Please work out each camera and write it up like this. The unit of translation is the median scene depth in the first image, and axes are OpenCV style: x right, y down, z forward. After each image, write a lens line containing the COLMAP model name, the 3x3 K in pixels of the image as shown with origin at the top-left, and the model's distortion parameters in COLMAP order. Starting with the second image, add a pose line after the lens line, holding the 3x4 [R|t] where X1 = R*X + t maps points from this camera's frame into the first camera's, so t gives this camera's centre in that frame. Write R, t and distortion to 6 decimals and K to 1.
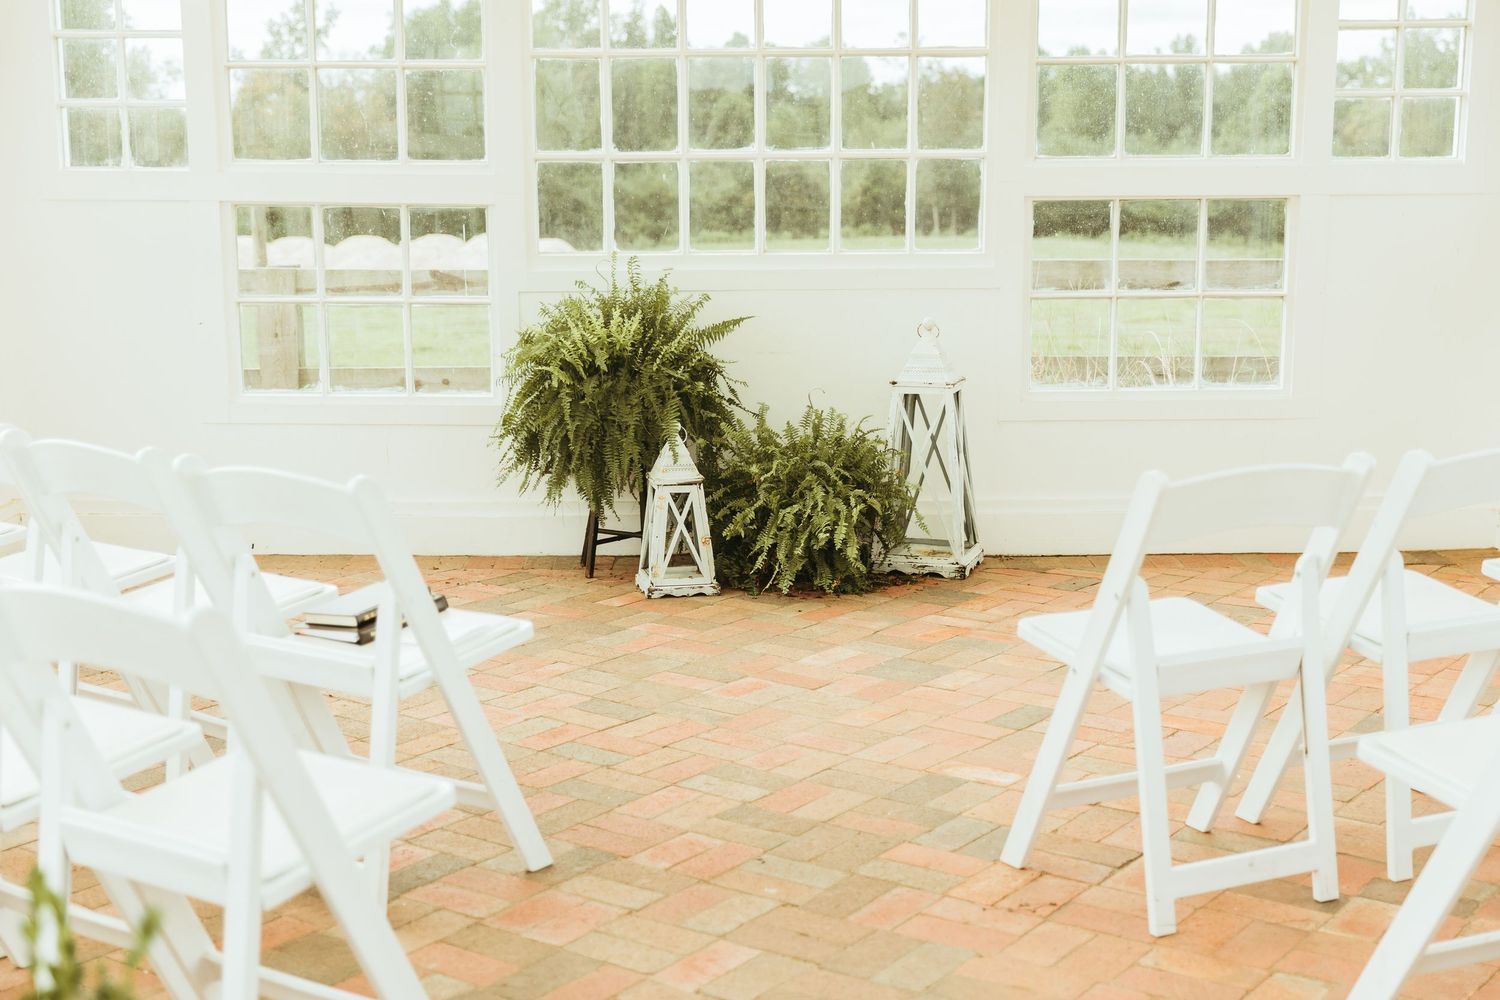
lens RADIAL K [[2025.1, 0, 750.0], [0, 2025.1, 500.0], [0, 0, 1]] dist [0.008238, -0.004919]
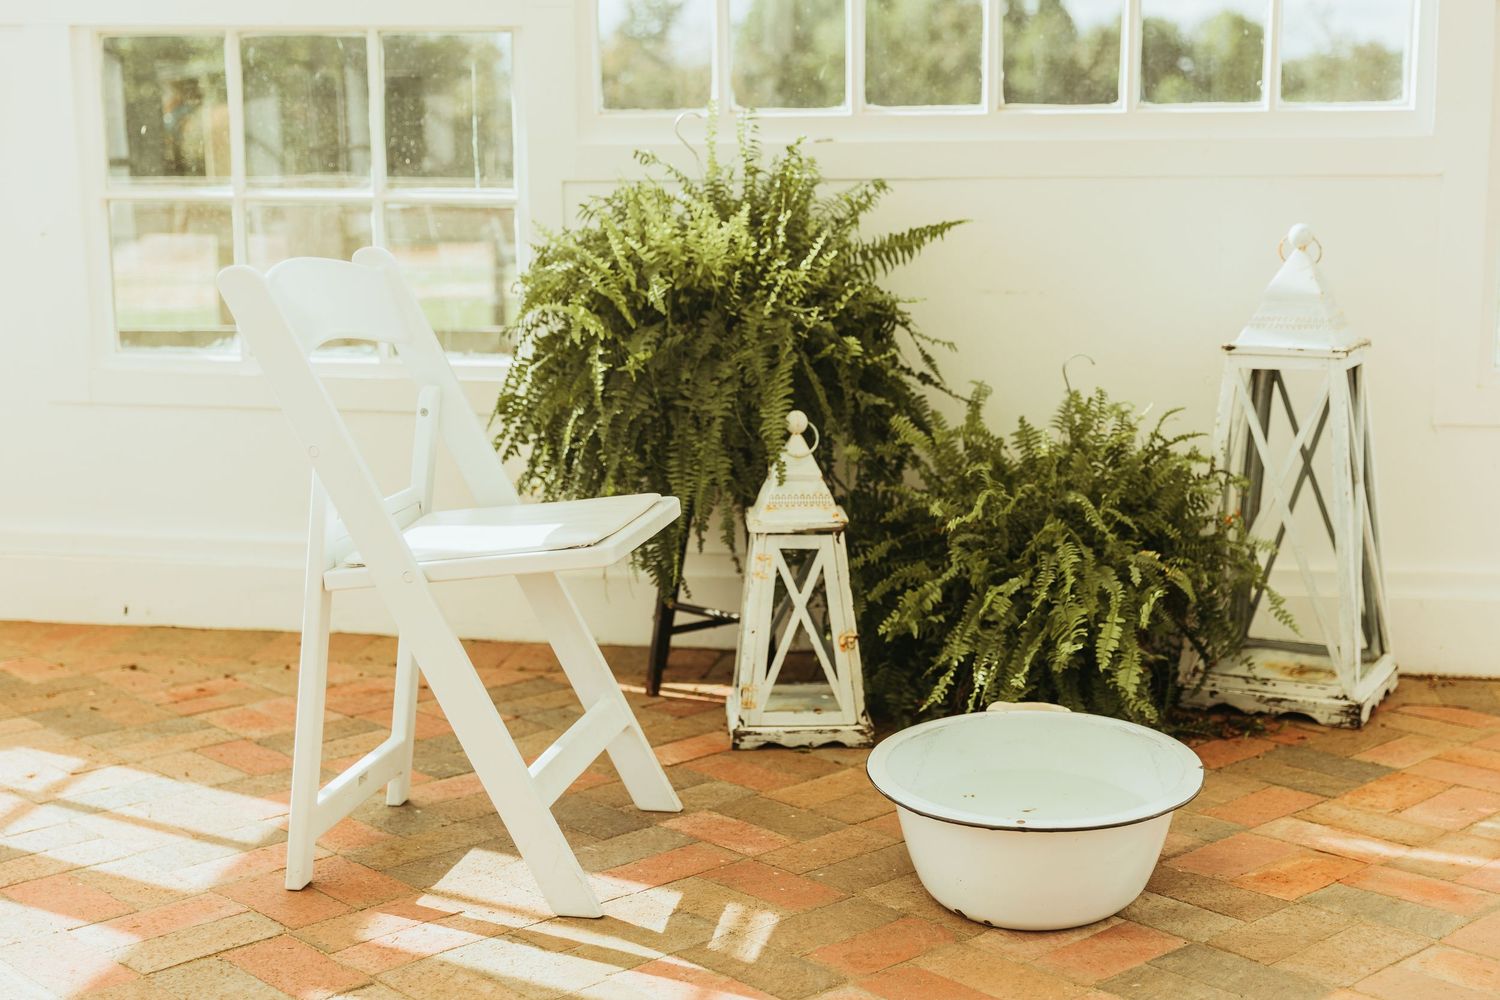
lens RADIAL K [[2137.4, 0, 750.0], [0, 2137.4, 500.0], [0, 0, 1]] dist [-0.011190, -0.078446]
pose [[0.984221, 0.025600, -0.175081, 0.047997], [-0.026184, 0.999657, -0.001027, -0.014859], [0.174995, 0.005595, 0.984553, 0.447612]]
